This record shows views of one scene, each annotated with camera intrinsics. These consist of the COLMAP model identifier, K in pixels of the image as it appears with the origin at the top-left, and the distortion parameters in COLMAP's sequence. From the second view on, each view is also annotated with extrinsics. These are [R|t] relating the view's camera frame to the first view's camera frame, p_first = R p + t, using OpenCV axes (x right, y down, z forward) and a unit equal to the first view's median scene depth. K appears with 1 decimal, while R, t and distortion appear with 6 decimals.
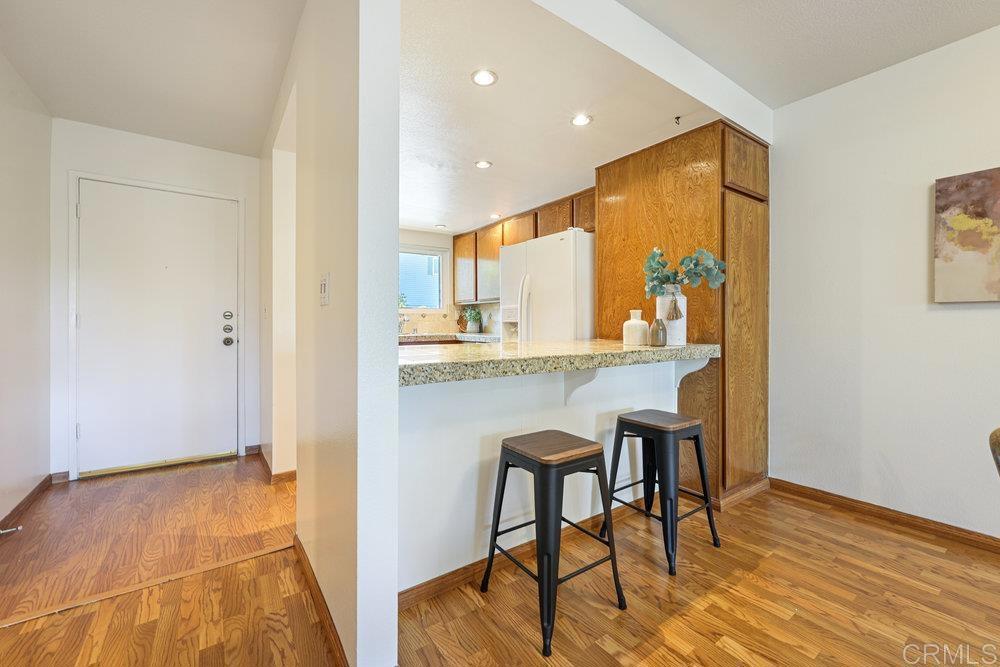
lens RADIAL K [[410.4, 0, 495.3], [0, 410.4, 324.5], [0, 0, 1]] dist [-0.003531, 0.000533]
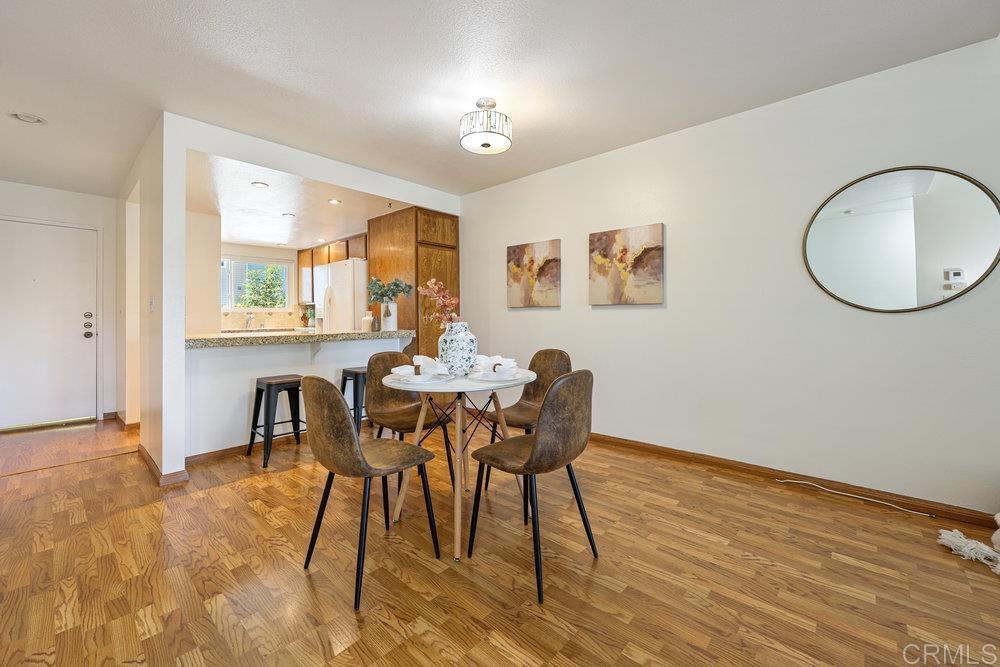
lens RADIAL K [[410.4, 0, 486.4], [0, 410.4, 307.5], [0, 0, 1]] dist [-0.003531, 0.000533]
pose [[0.976982, -0.004336, 0.213277, 0.336240], [0.010687, 0.999533, -0.028632, 0.003517], [-0.213053, 0.030253, 0.976572, -0.594922]]
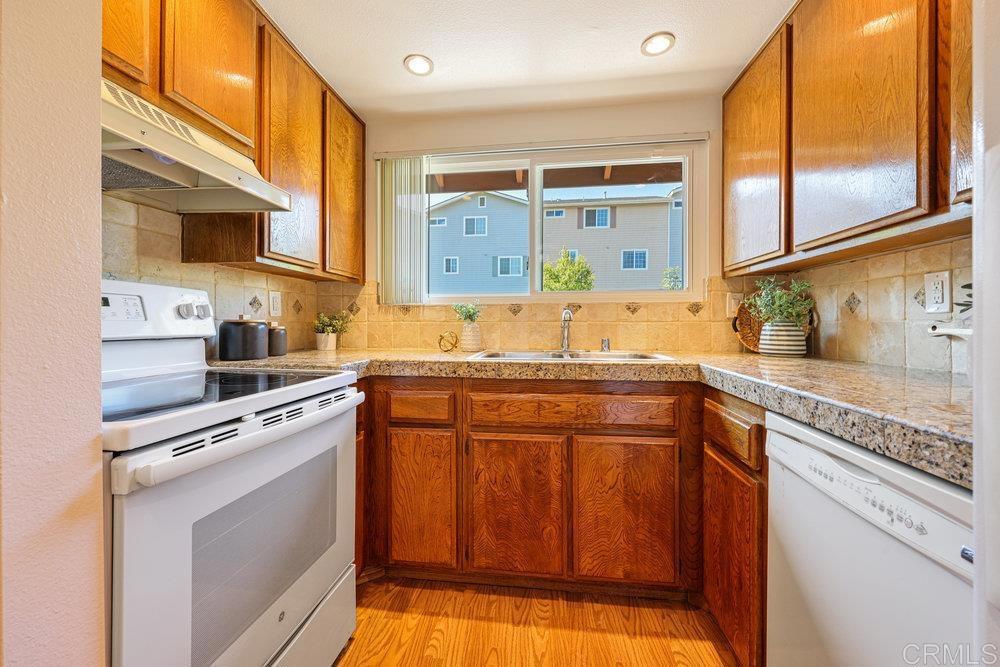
lens RADIAL K [[410.4, 0, 498.3], [0, 410.4, 325.2], [0, 0, 1]] dist [-0.003531, 0.000533]
pose [[0.737545, 0.000791, -0.675298, -0.000696], [-0.005031, 0.999978, -0.004324, -0.003840], [0.675280, 0.006587, 0.737532, 1.037875]]
